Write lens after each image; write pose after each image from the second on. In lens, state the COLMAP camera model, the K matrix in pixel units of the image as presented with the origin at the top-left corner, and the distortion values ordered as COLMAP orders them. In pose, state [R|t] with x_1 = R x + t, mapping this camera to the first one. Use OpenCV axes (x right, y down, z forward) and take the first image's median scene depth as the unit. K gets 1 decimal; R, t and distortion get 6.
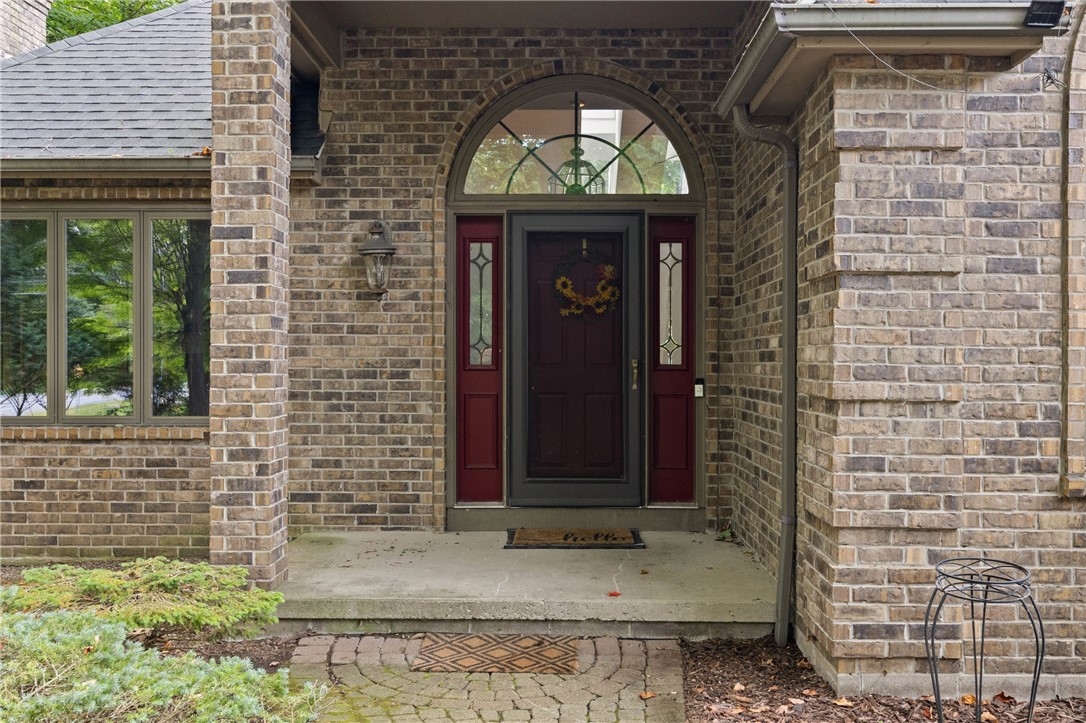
lens RADIAL K [[964.4, 0, 562.4], [0, 964.4, 360.6], [0, 0, 1]] dist [-0.003117, -0.007748]
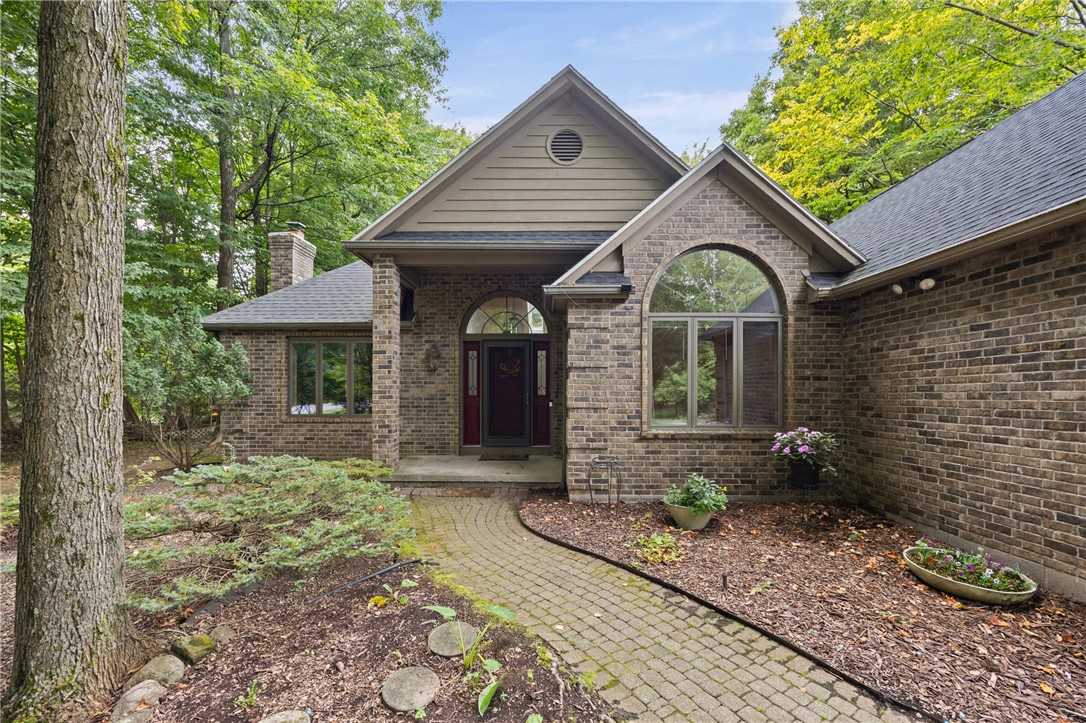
lens RADIAL K [[439.8, 0, 542.2], [0, 439.8, 387.9], [0, 0, 1]] dist [-0.008209, 0.001222]
pose [[0.999997, -0.002126, -0.001168, 0.161644], [0.002121, 0.999990, -0.004054, -0.015244], [0.001176, 0.004051, 0.999991, -0.358580]]
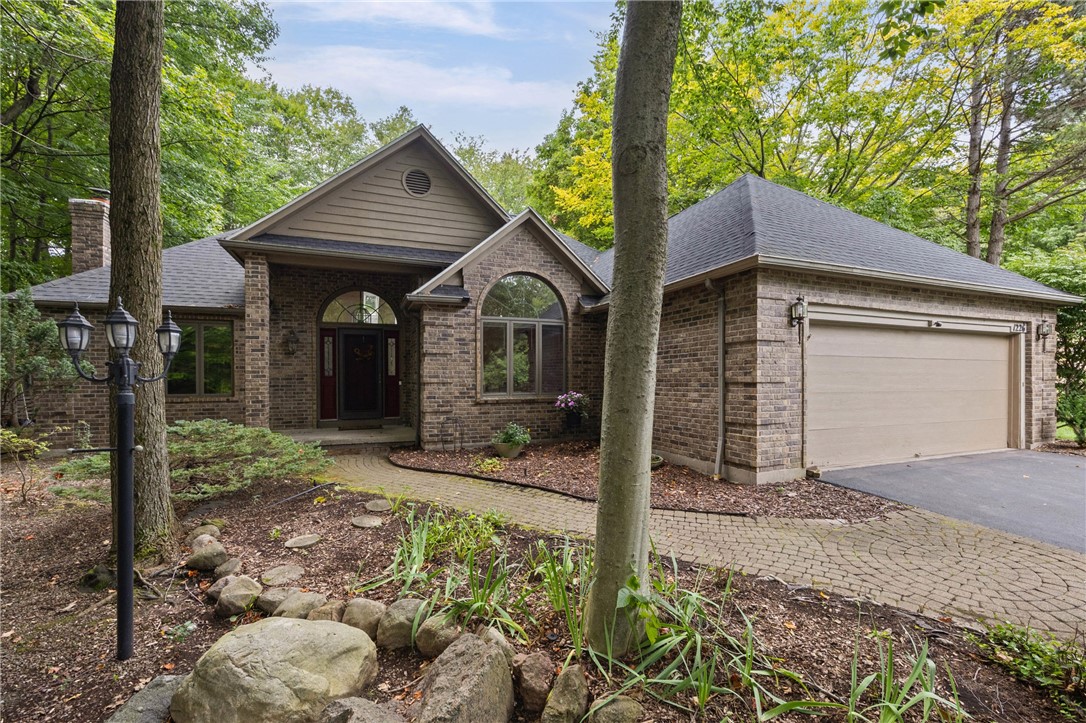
lens RADIAL K [[450.8, 0, 541.3], [0, 450.8, 377.6], [0, 0, 1]] dist [-0.004744, 0.000822]
pose [[0.925868, -0.007255, 0.377778, 0.004048], [0.004654, 0.999959, 0.007797, 0.003612], [-0.377819, -0.005461, 0.925863, -0.876464]]
